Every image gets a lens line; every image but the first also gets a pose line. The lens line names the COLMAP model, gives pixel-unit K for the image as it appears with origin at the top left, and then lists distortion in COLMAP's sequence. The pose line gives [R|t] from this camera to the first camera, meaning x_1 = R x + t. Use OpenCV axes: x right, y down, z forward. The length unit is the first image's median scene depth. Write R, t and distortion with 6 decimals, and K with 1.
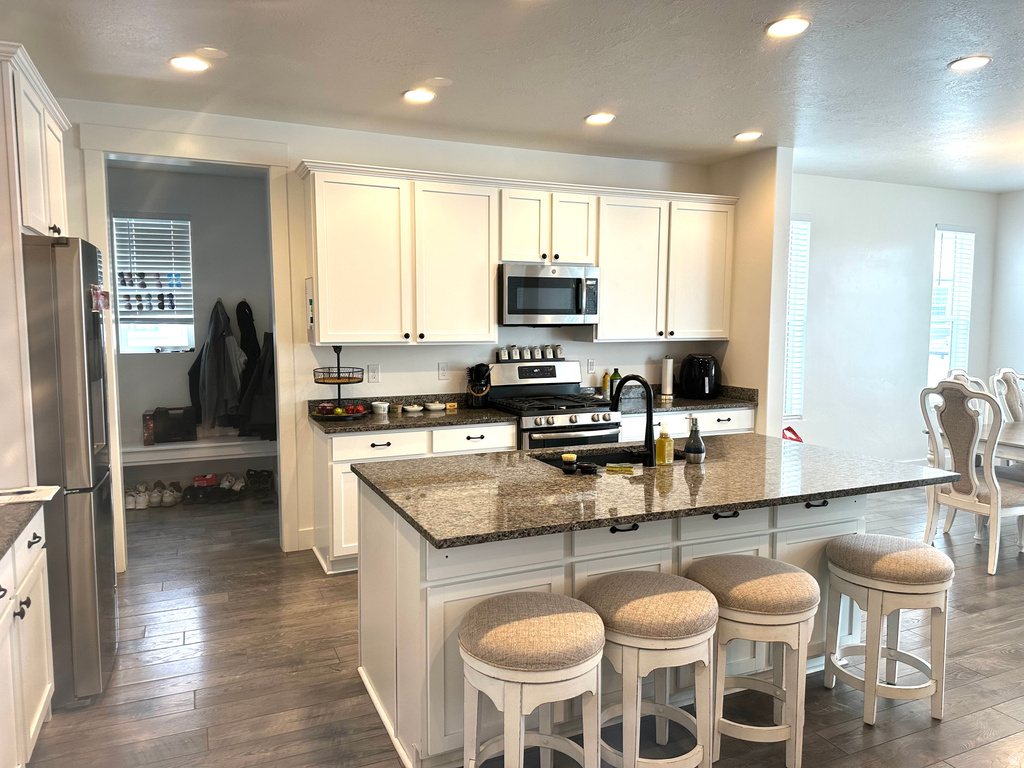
lens RADIAL K [[715.9, 0, 509.5], [0, 715.9, 381.8], [0, 0, 1]] dist [0.123033, -0.165813]
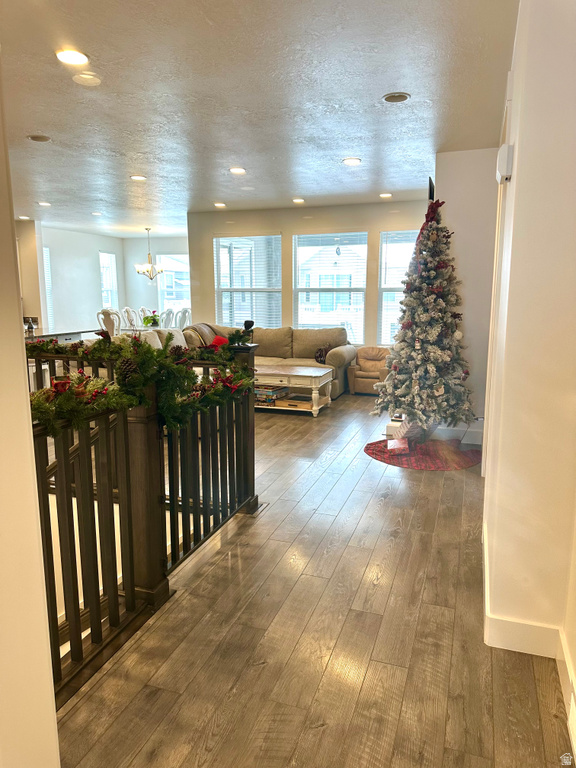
lens RADIAL K [[536.9, 0, 287.8], [0, 536.9, 381.6], [0, 0, 1]] dist [0.123033, -0.165813]
pose [[0.685991, -0.122147, 0.717284, -0.469870], [0.064439, 0.992134, 0.107324, 0.089417], [-0.724751, -0.027402, 0.688466, -0.977926]]
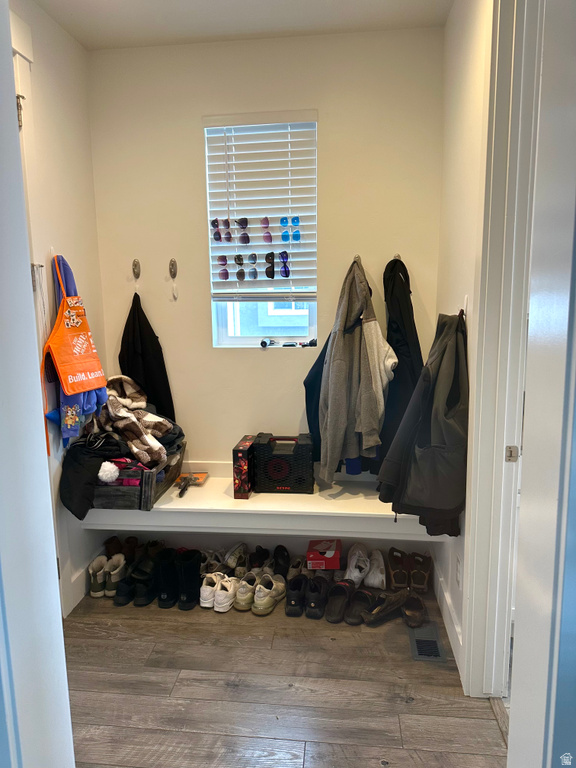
lens RADIAL K [[536.9, 0, 287.8], [0, 536.9, 381.6], [0, 0, 1]] dist [0.123033, -0.165813]
pose [[0.865815, 0.062227, -0.496480, -0.273060], [-0.023904, 0.996248, 0.083181, -0.059269], [0.499793, -0.060151, 0.864054, 0.718026]]
